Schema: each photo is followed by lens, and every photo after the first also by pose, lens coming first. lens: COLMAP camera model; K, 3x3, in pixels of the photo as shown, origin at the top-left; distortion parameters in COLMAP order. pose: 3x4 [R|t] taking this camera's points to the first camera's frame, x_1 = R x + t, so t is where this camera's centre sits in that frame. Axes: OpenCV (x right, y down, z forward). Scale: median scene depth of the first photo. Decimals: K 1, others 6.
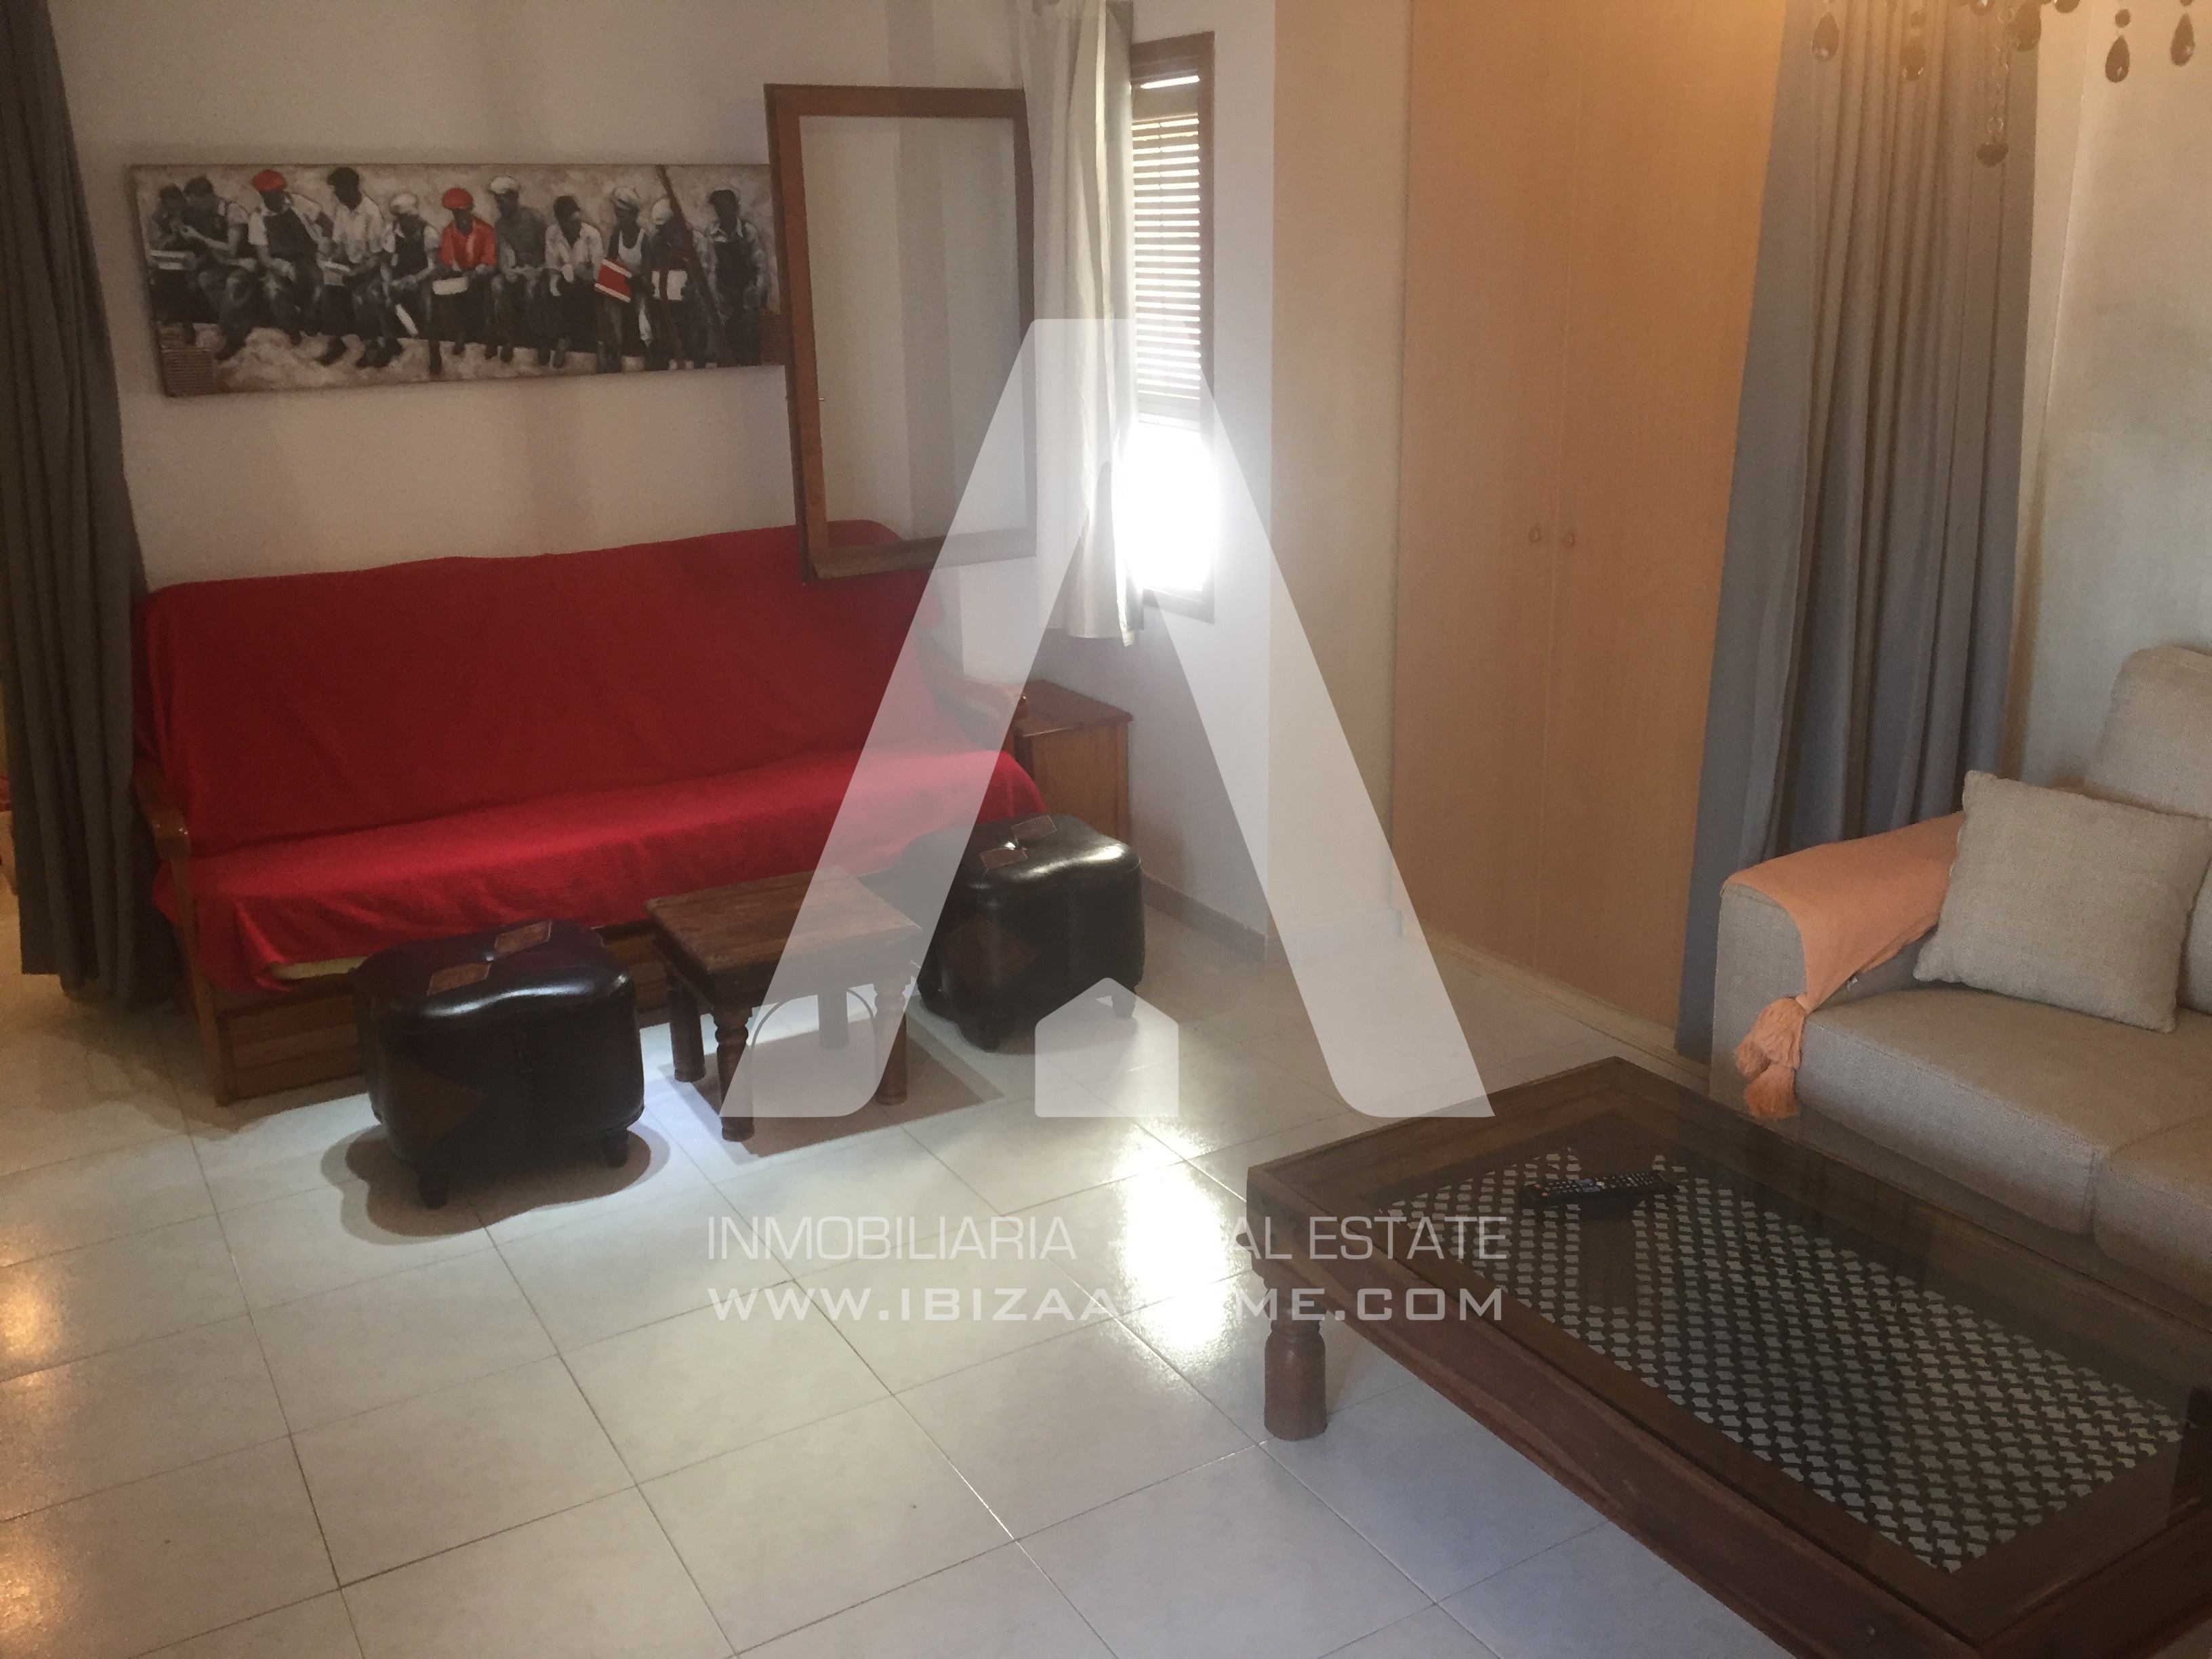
lens RADIAL K [[1905.5, 0, 1106.0], [0, 1905.5, 829.5], [0, 0, 1]] dist [0.097280, -0.144001]
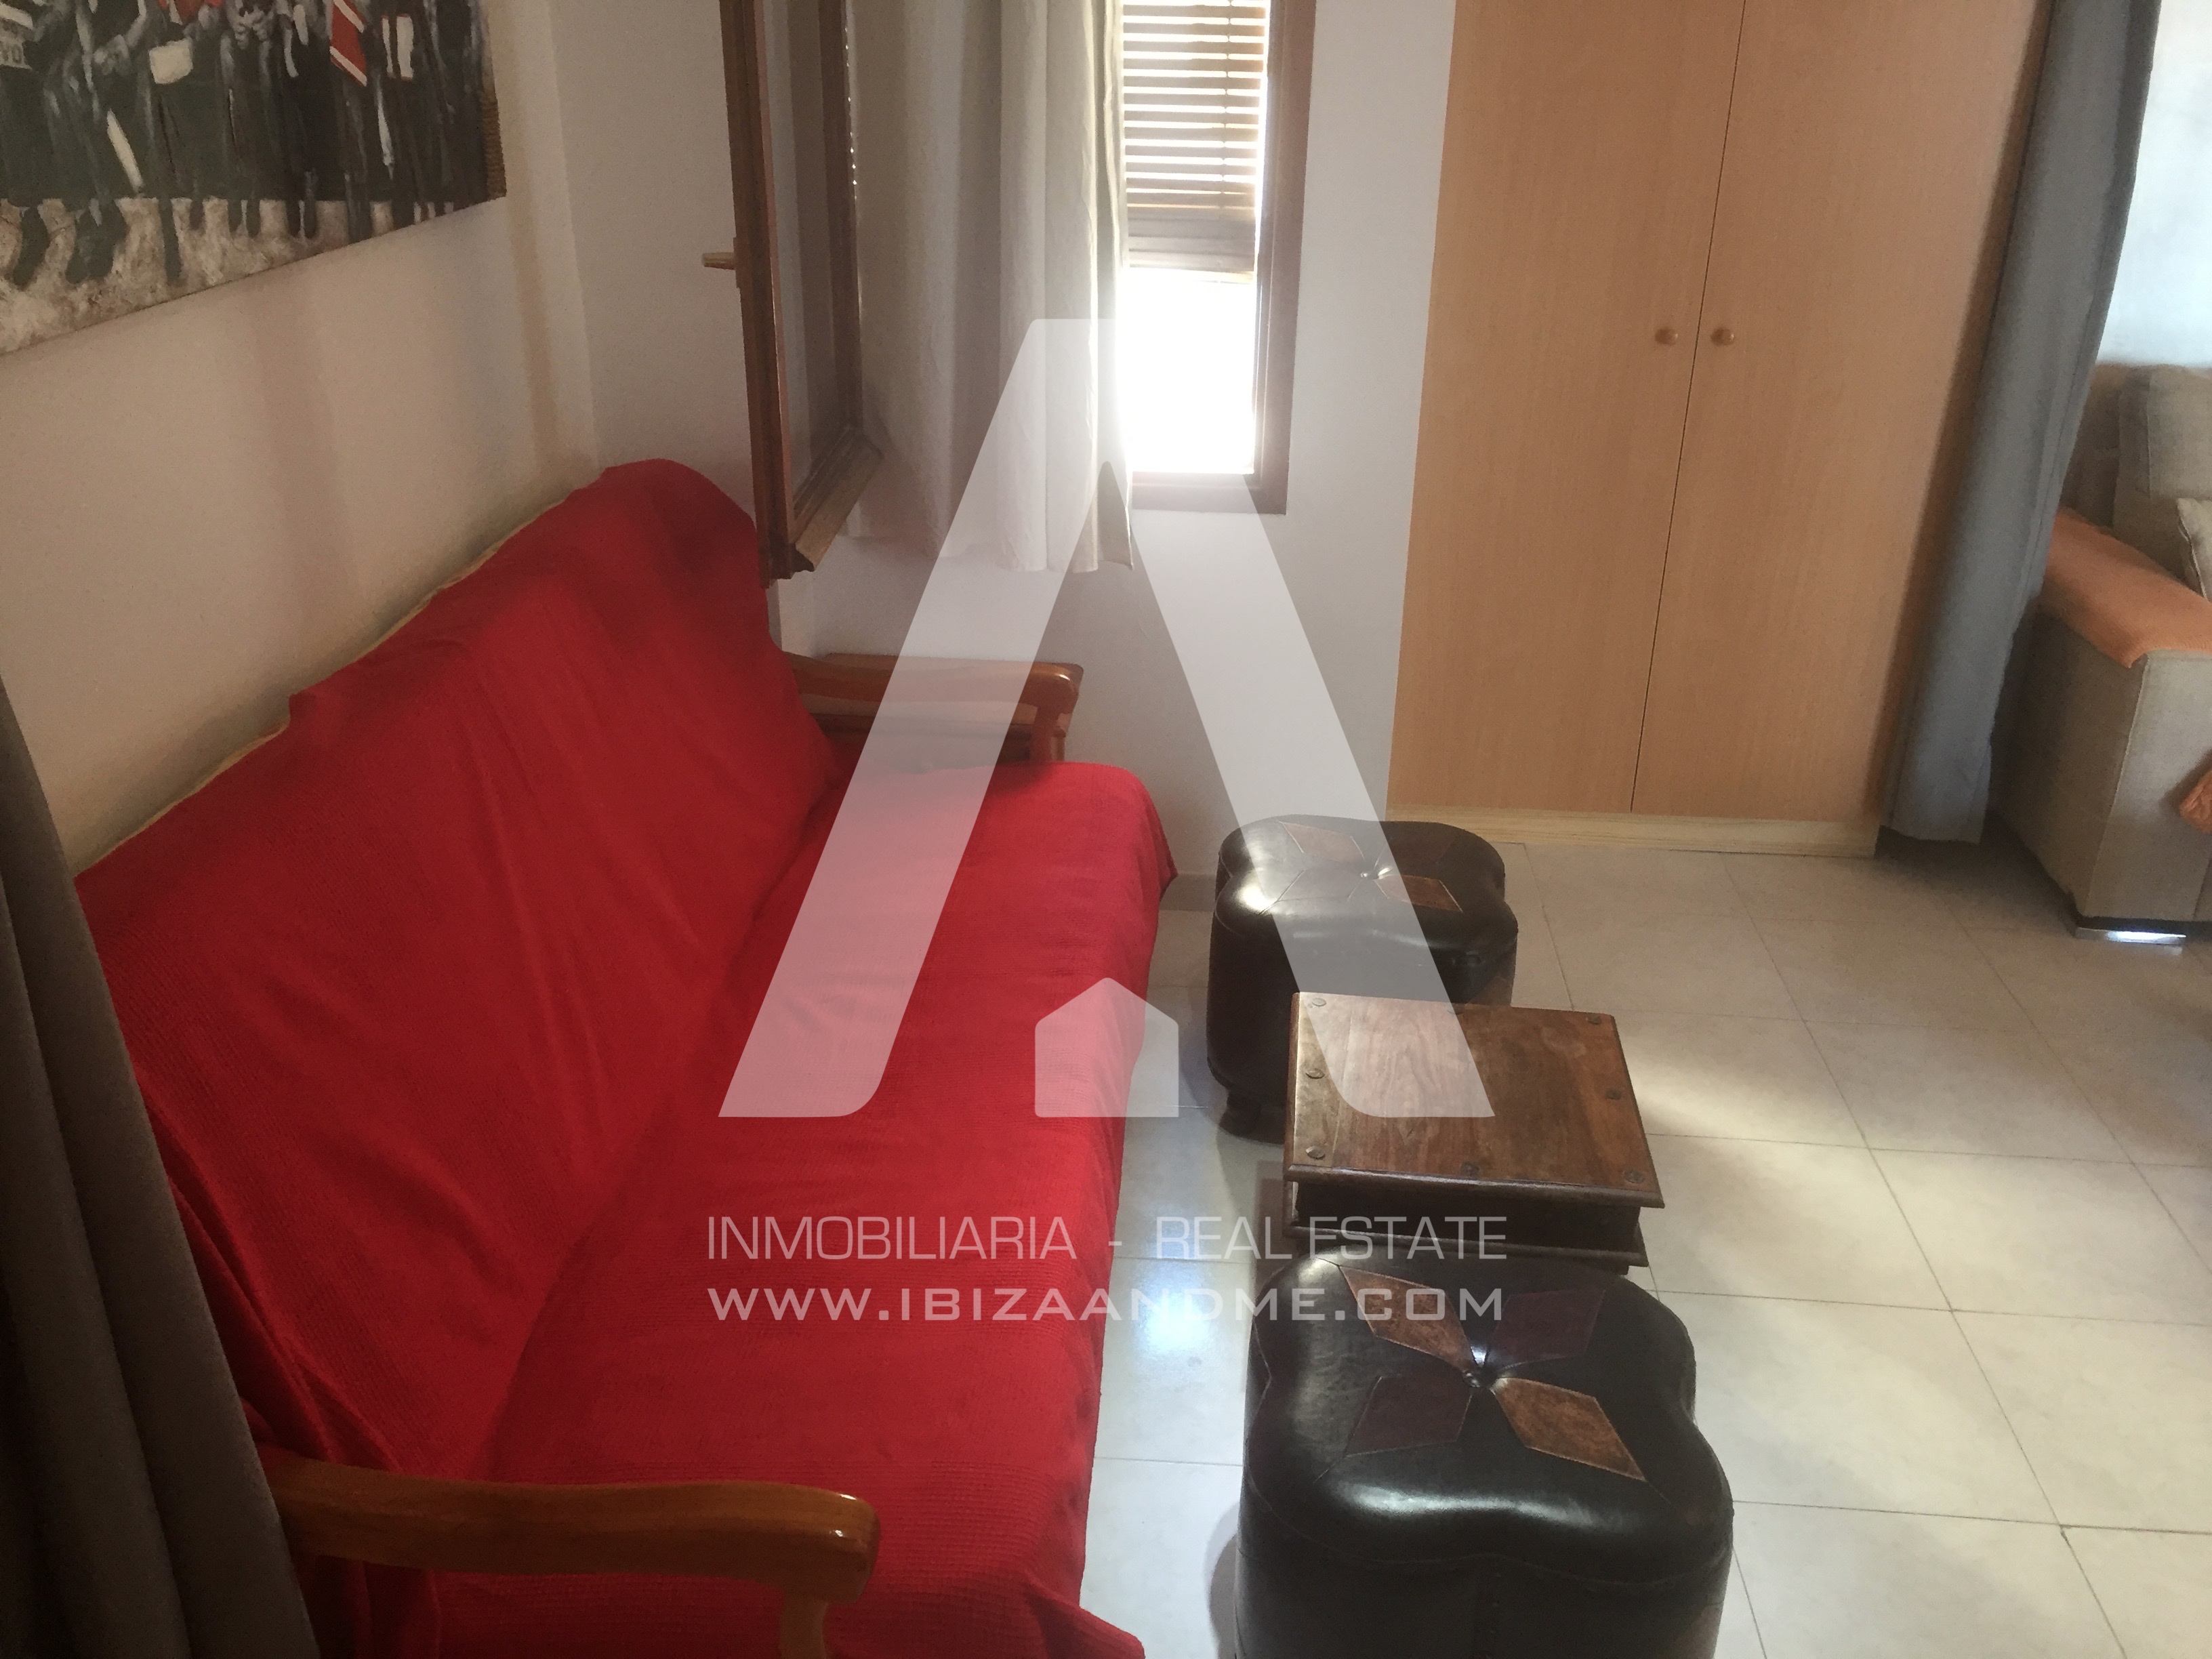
lens RADIAL K [[1905.5, 0, 1106.0], [0, 1905.5, 829.5], [0, 0, 1]] dist [0.097280, -0.144001]
pose [[0.569912, -0.314284, 0.759227, -0.590635], [0.217673, 0.948699, 0.229321, -0.177358], [-0.792350, 0.034571, 0.609086, 0.597116]]
